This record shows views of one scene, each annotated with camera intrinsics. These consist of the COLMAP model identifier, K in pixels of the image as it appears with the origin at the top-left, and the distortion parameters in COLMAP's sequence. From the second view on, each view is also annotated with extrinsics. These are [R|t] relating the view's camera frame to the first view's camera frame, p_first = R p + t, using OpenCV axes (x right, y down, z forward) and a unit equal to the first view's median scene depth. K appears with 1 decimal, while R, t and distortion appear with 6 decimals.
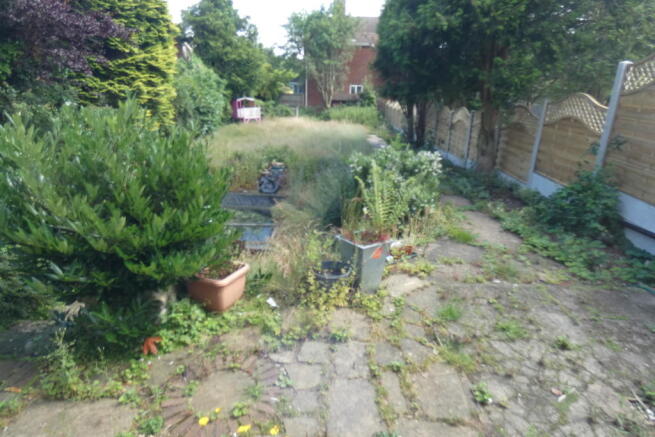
lens RADIAL K [[392.8, 0, 329.7], [0, 392.8, 214.8], [0, 0, 1]] dist [-0.007560, 0.000865]
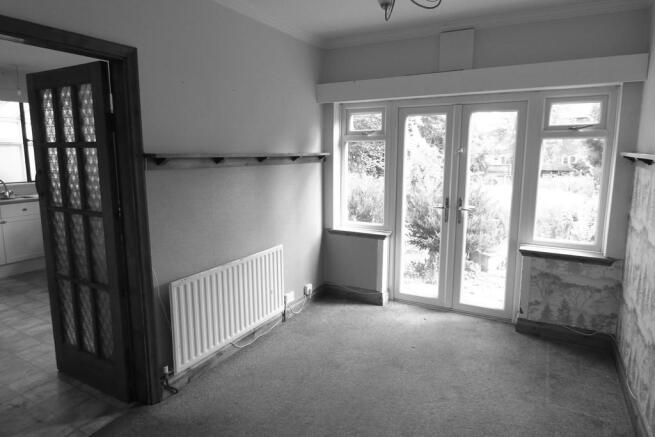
lens RADIAL K [[392.8, 0, 330.5], [0, 392.8, 213.1], [0, 0, 1]] dist [-0.007560, 0.000865]
pose [[0.887132, 0.037247, -0.460010, -0.020646], [-0.118487, 0.981711, -0.149014, 0.092783], [0.446046, 0.186701, 0.875320, -0.315346]]
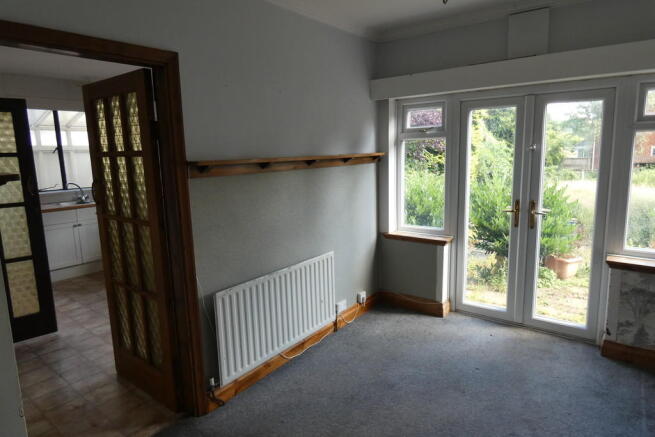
lens RADIAL K [[392.8, 0, 330.3], [0, 392.8, 214.5], [0, 0, 1]] dist [-0.007560, 0.000865]
pose [[0.806134, 0.039728, -0.590398, -0.024261], [-0.135741, 0.983553, -0.119158, 0.085195], [0.575953, 0.176199, 0.798268, -0.300643]]
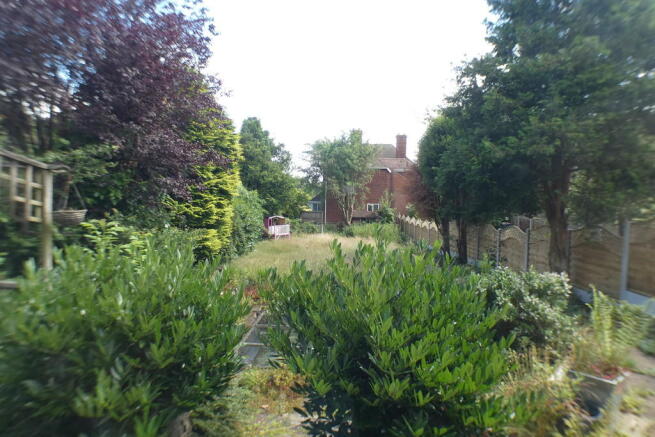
lens RADIAL K [[392.8, 0, 332.5], [0, 392.8, 217.0], [0, 0, 1]] dist [-0.007560, 0.000865]
pose [[0.999917, -0.003819, 0.012289, -0.163083], [0.007081, 0.960666, -0.277615, -0.011035], [-0.010745, 0.277679, 0.960614, -0.002367]]
